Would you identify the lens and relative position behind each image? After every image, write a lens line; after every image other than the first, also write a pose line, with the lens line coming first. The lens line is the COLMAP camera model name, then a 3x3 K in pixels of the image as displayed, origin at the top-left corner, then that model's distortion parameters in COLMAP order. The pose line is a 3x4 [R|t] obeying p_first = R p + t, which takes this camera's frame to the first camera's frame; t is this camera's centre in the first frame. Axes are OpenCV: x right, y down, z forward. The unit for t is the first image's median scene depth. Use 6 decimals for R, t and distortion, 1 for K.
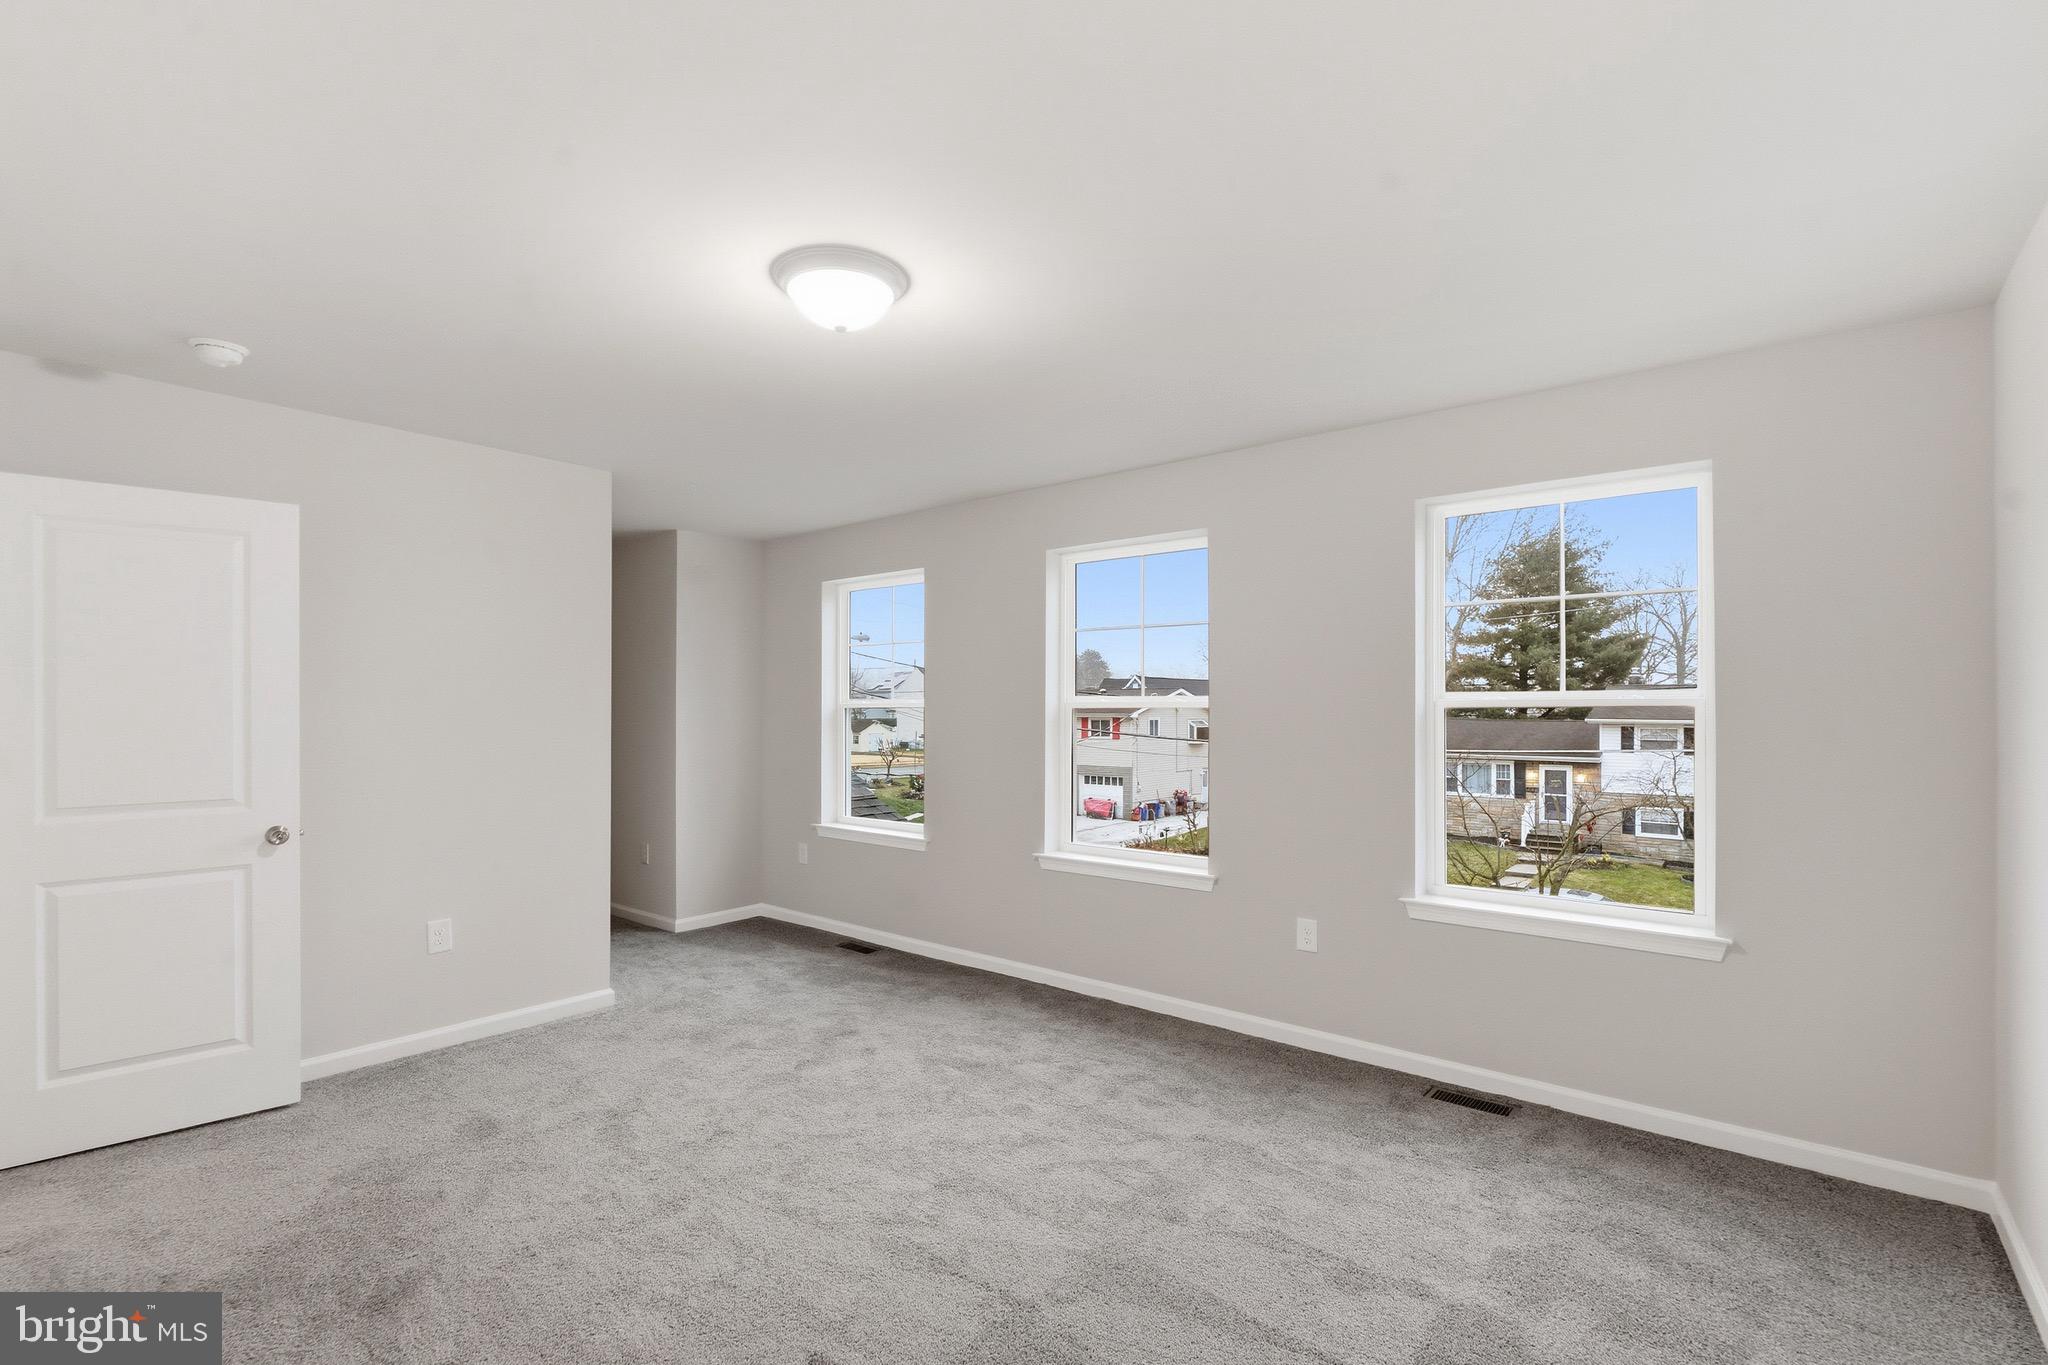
lens RADIAL K [[943.1, 0, 1029.9], [0, 943.1, 685.1], [0, 0, 1]] dist [-0.004516, -0.000118]
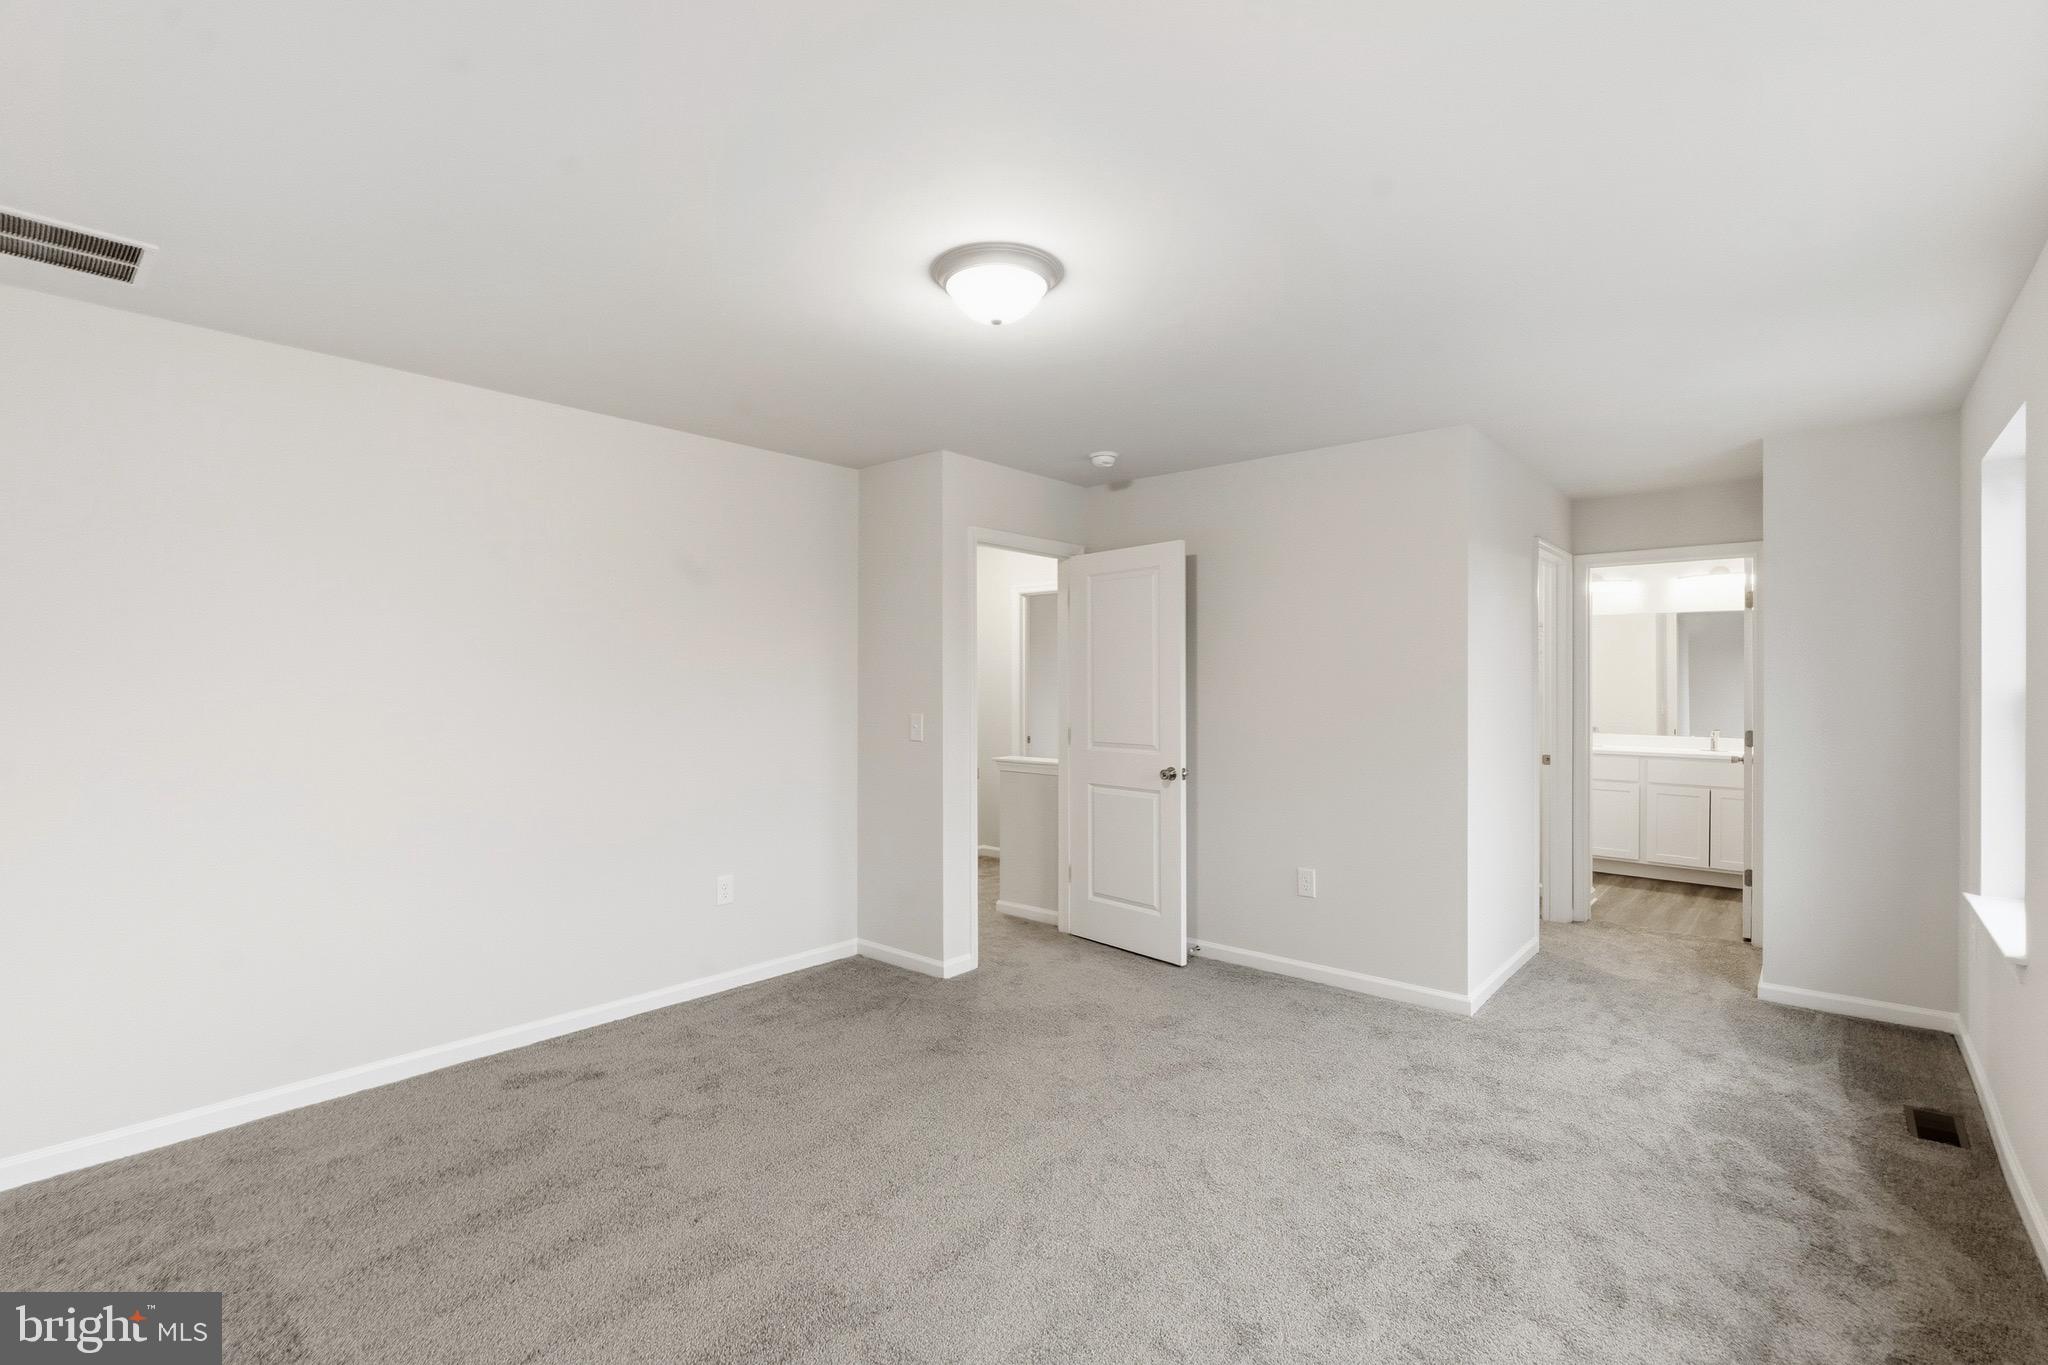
lens RADIAL K [[943.6, 0, 1022.9], [0, 943.6, 671.2], [0, 0, 1]] dist [-0.001071, -0.000173]
pose [[-0.025575, -0.005811, -0.999656, 0.541526], [0.020972, 0.999760, -0.006348, 0.005996], [0.999453, -0.021128, -0.025447, 0.681990]]
